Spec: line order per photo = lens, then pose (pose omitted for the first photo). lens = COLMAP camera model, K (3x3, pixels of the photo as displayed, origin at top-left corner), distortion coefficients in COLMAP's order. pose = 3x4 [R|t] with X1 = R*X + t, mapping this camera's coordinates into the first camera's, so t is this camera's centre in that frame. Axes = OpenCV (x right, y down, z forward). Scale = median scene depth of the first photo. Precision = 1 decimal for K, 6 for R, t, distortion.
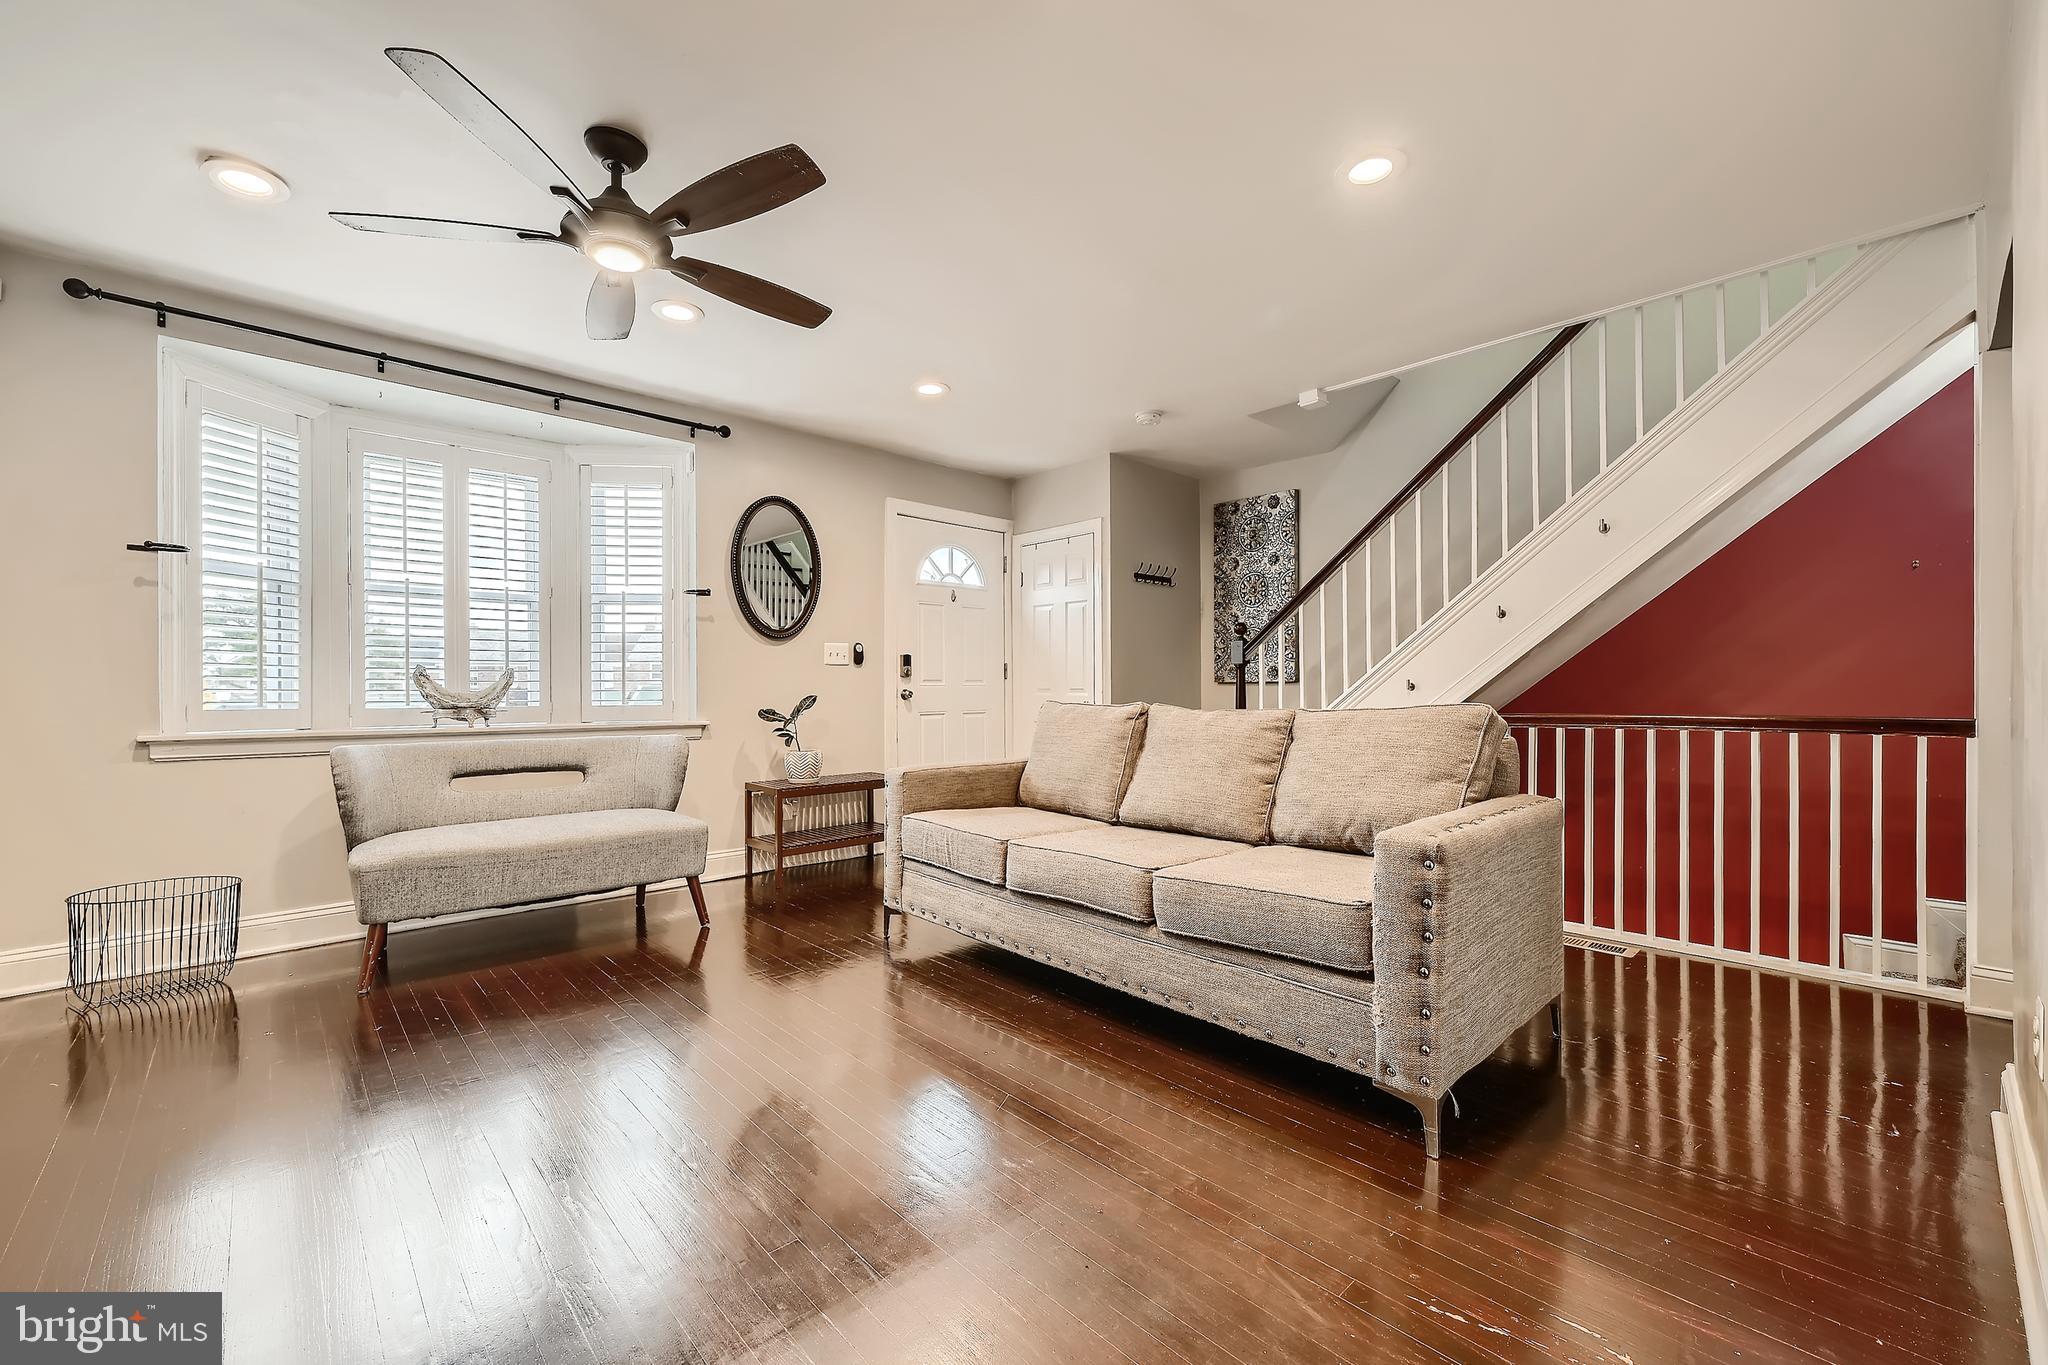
lens RADIAL K [[814.9, 0, 1024.0], [0, 814.9, 690.7], [0, 0, 1]] dist [0.003682, -0.001777]
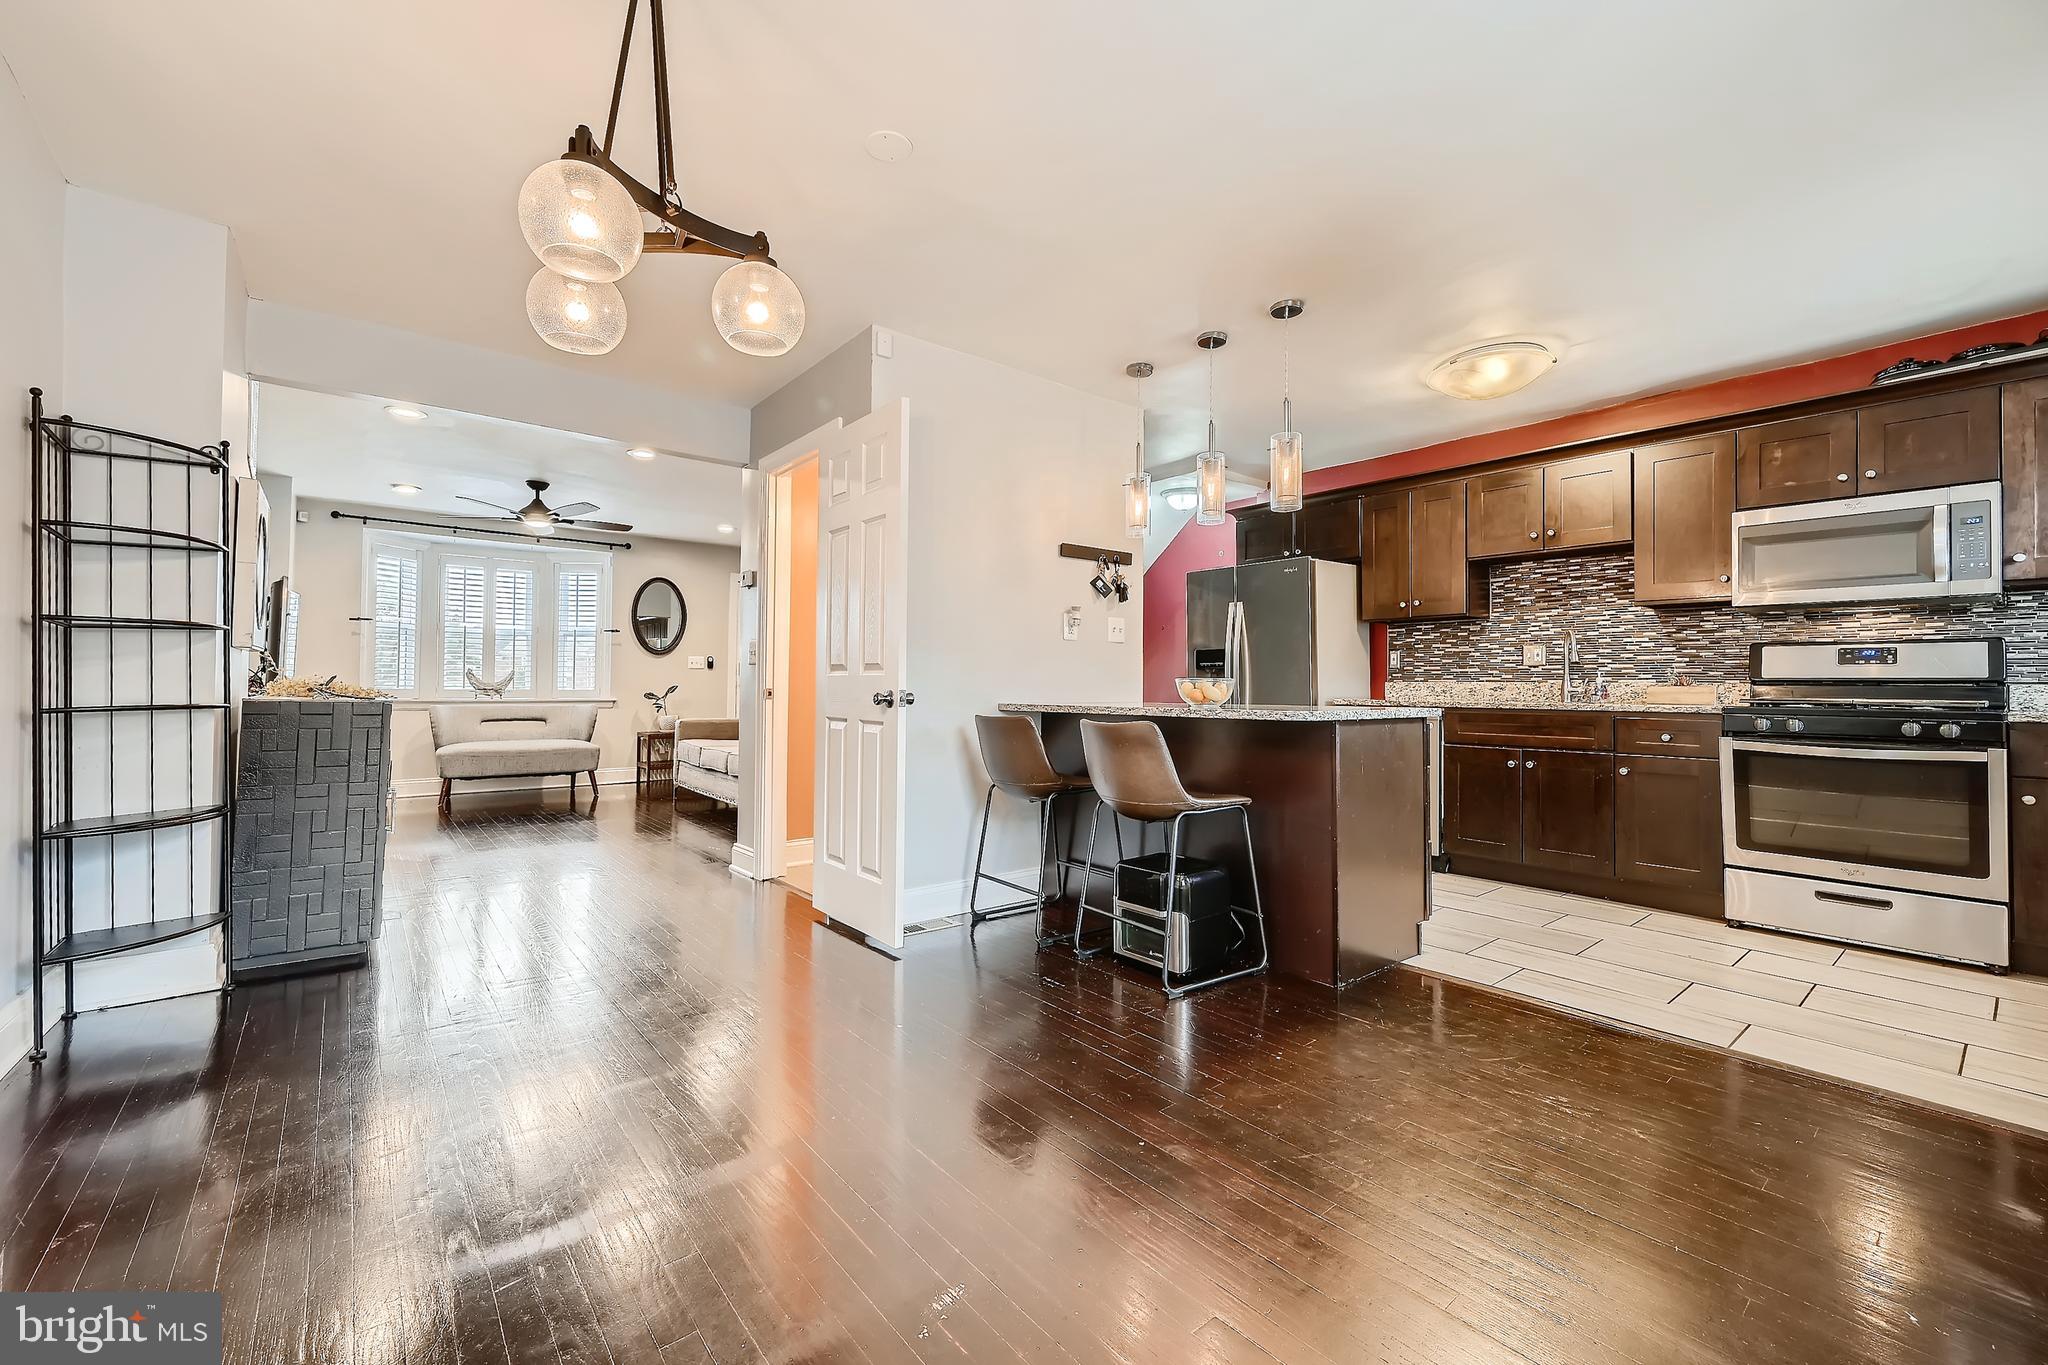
lens RADIAL K [[814.9, 0, 1023.7], [0, 814.9, 669.1], [0, 0, 1]] dist [0.003682, -0.001777]
pose [[0.998137, 0.010929, -0.060026, 0.777930], [-0.012140, 0.999729, -0.019846, -0.006227], [0.059793, 0.020538, 0.997999, -0.971155]]
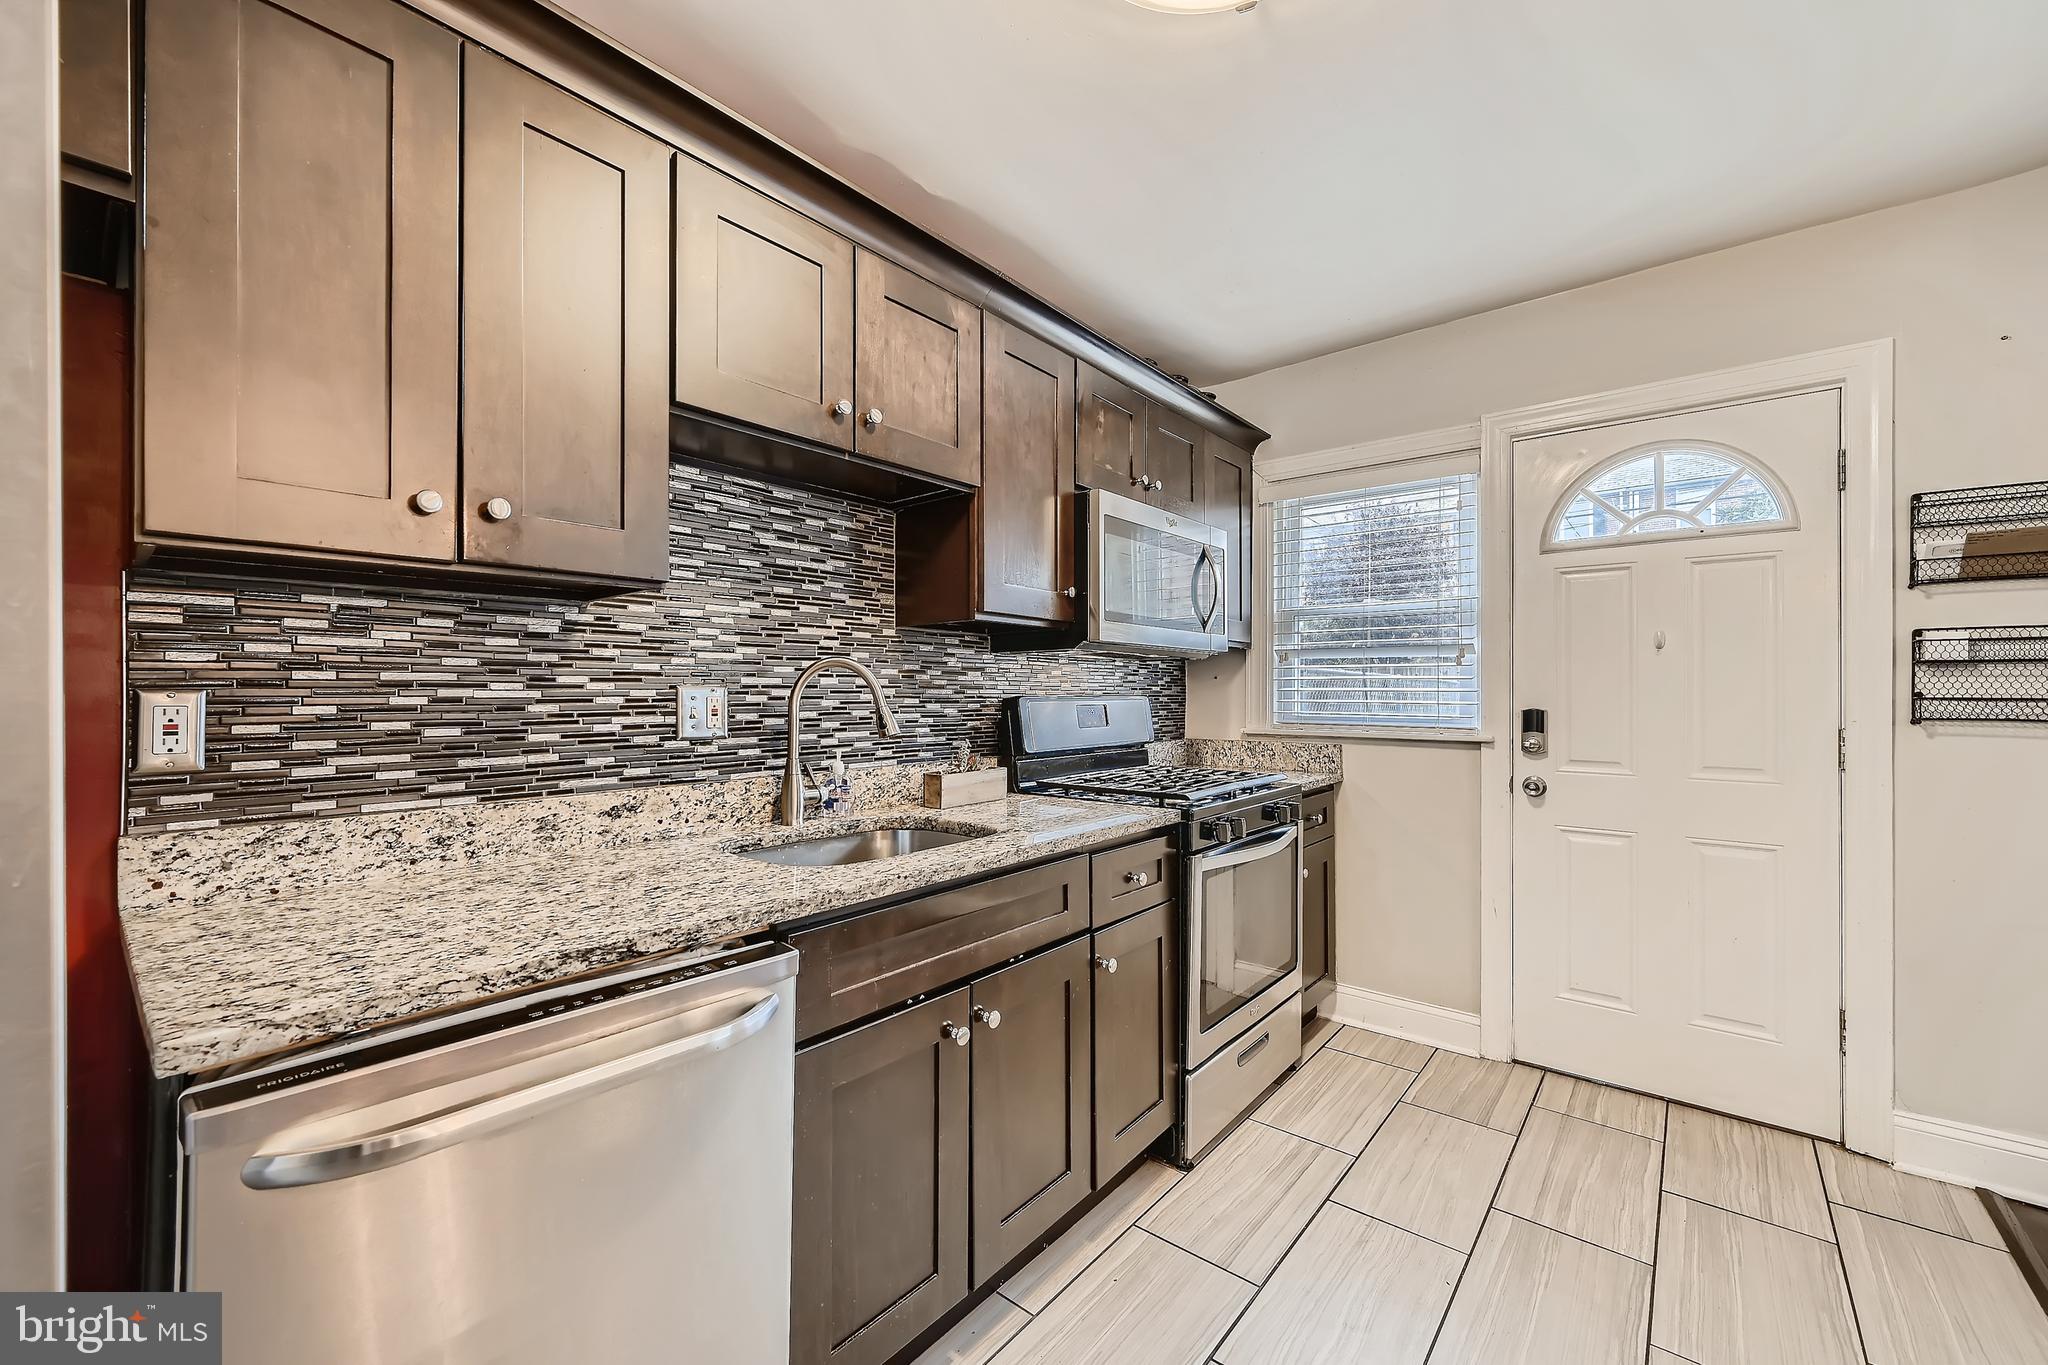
lens RADIAL K [[814.9, 0, 1027.3], [0, 814.9, 686.8], [0, 0, 1]] dist [0.003682, -0.001777]
pose [[-0.139664, 0.009648, 0.990152, 0.979579], [0.002640, 0.999953, -0.009371, -0.071827], [-0.990195, 0.001305, -0.139683, 0.196970]]
